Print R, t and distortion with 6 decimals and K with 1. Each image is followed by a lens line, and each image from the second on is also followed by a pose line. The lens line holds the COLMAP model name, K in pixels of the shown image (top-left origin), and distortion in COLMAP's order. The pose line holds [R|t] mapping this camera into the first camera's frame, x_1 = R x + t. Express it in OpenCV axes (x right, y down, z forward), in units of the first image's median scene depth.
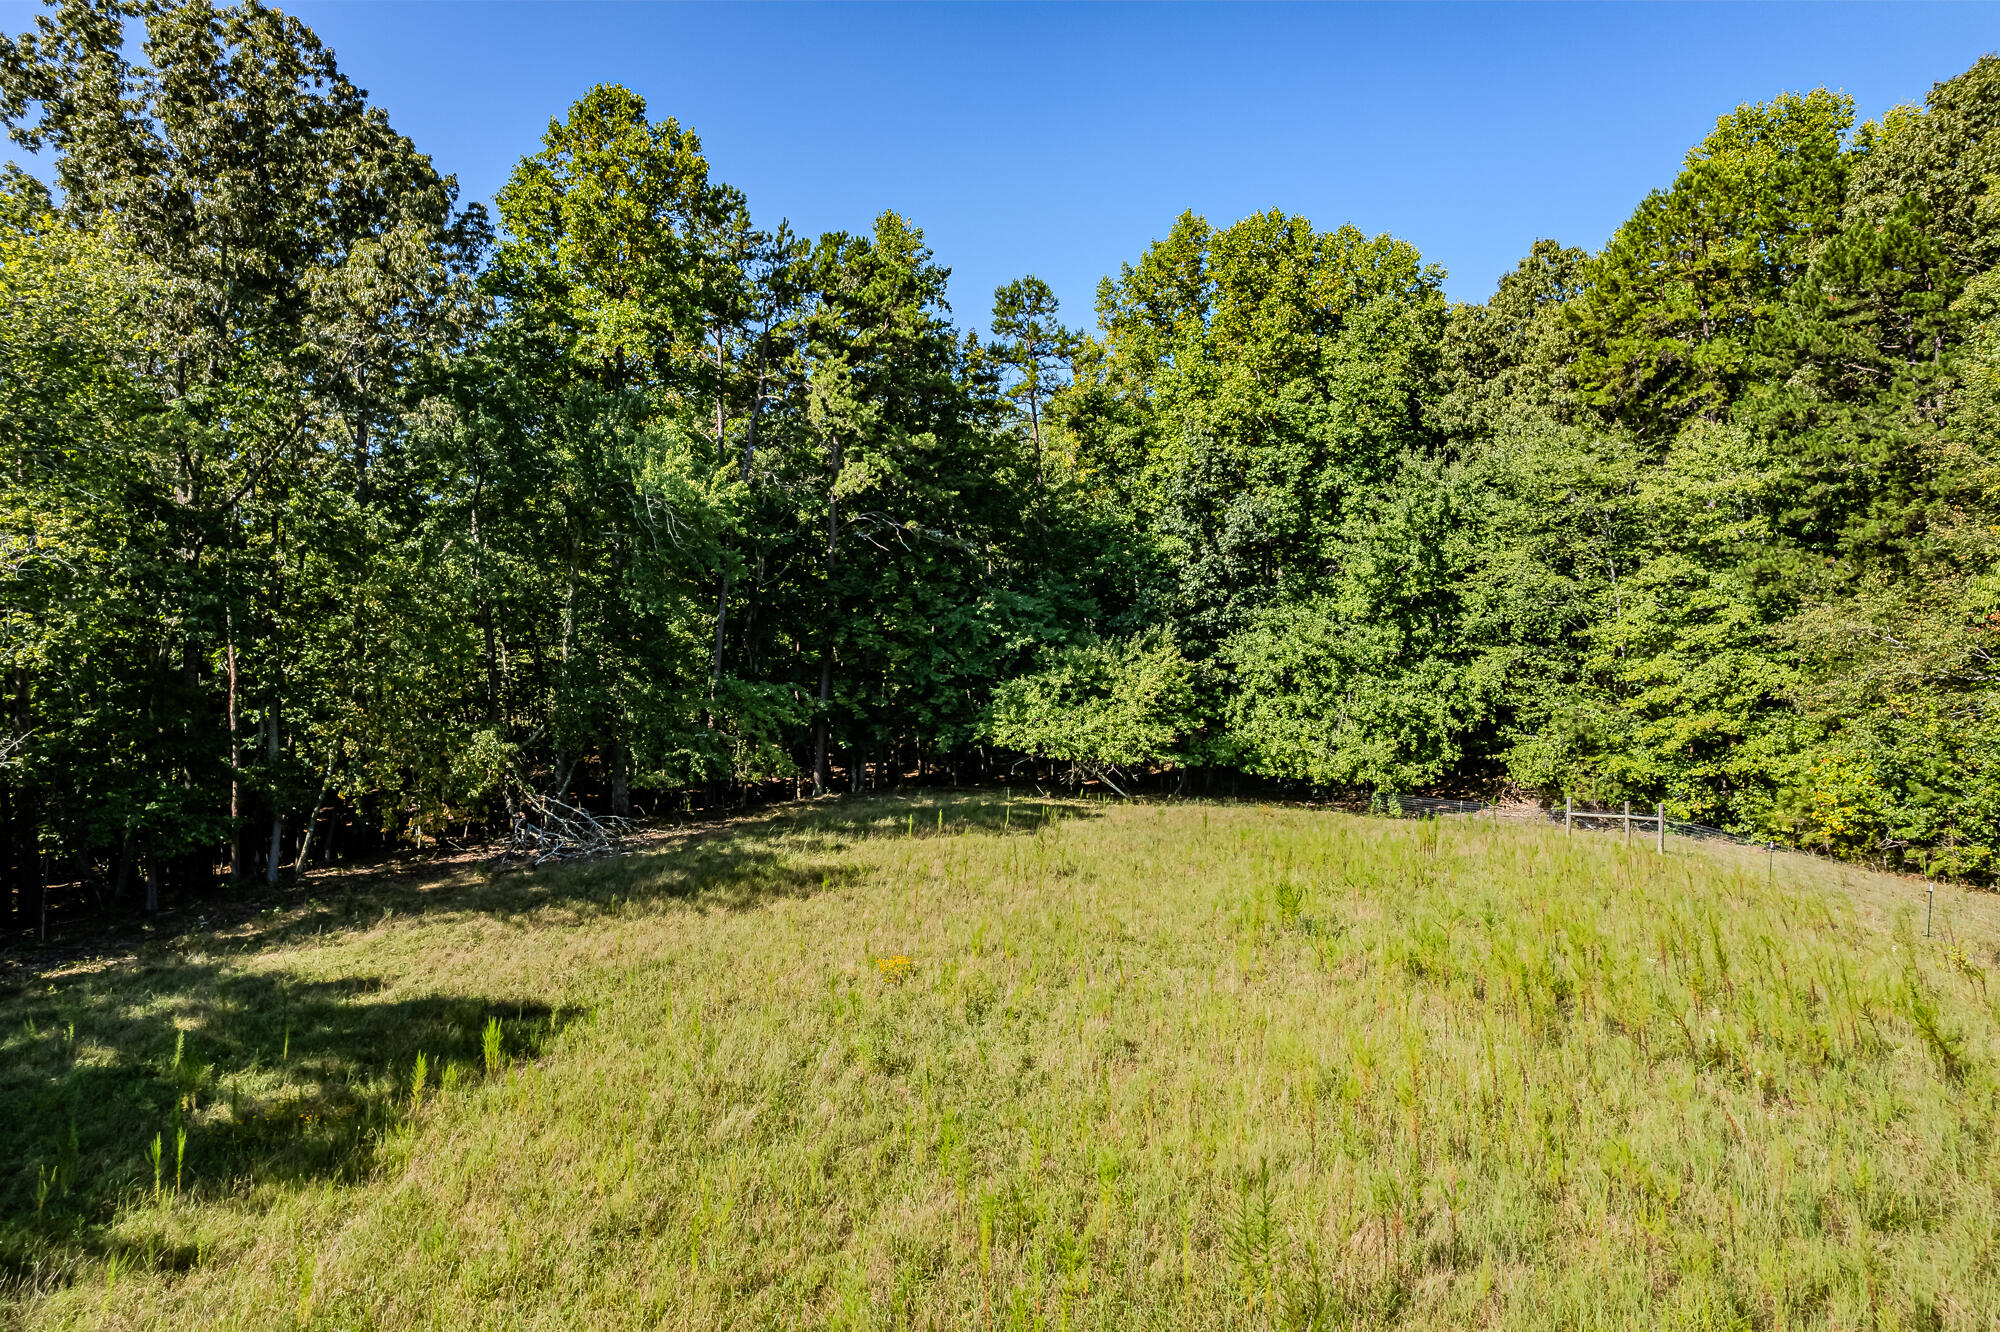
lens RADIAL K [[1295.5, 0, 1000.0], [0, 1295.5, 666.0], [0, 0, 1]] dist [-0.066846, 0.058475]
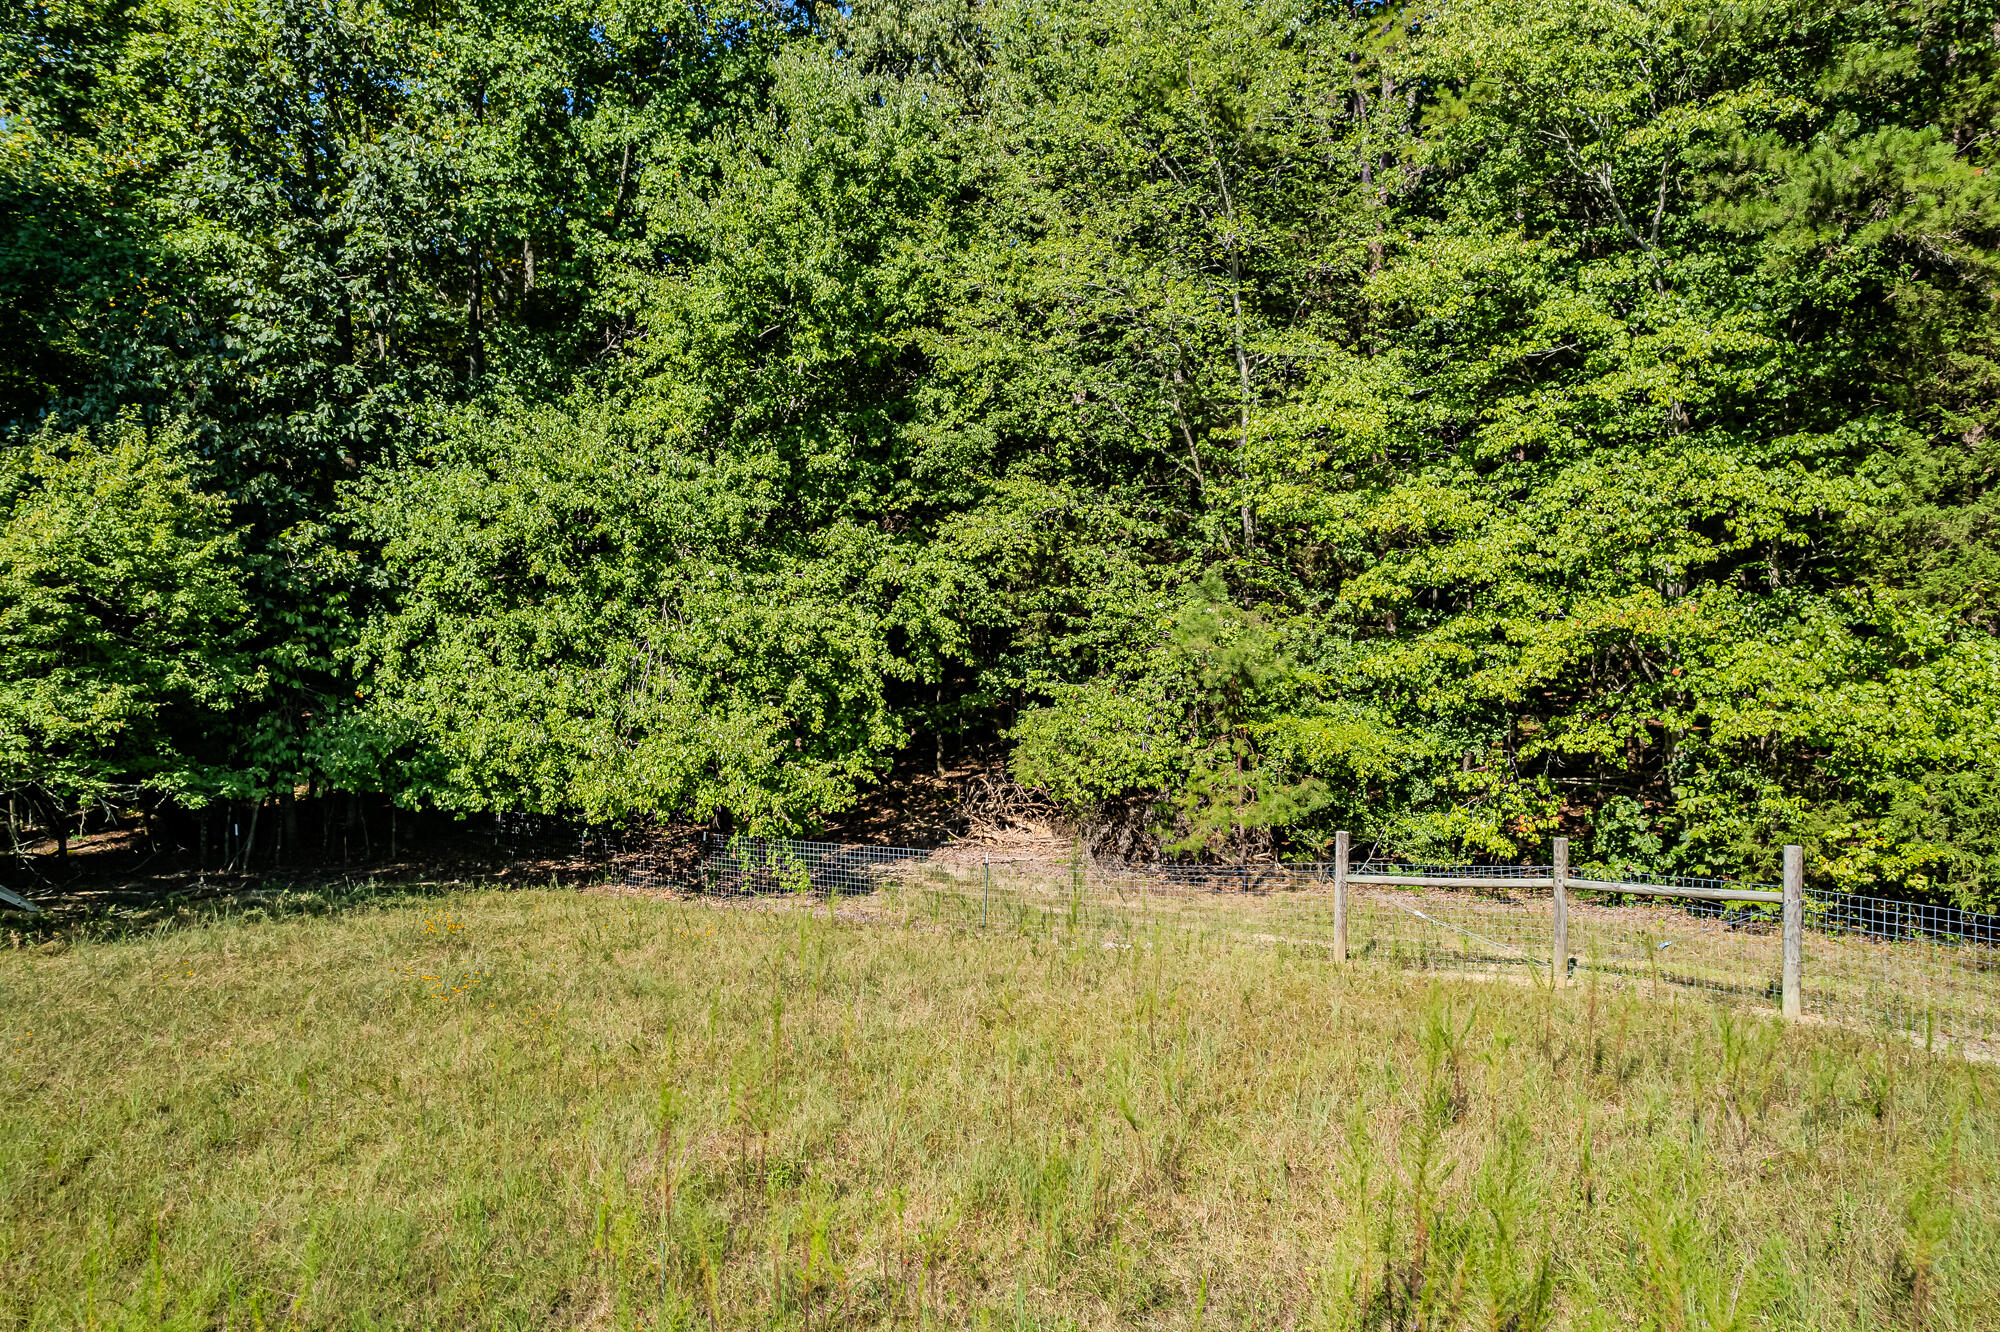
lens RADIAL K [[1295.5, 0, 1000.0], [0, 1295.5, 666.0], [0, 0, 1]] dist [-0.066846, 0.058475]
pose [[0.843002, -0.018847, 0.537580, 0.136424], [0.016377, 0.999822, 0.009371, 0.039900], [-0.537661, 0.000904, 0.843161, 0.587553]]
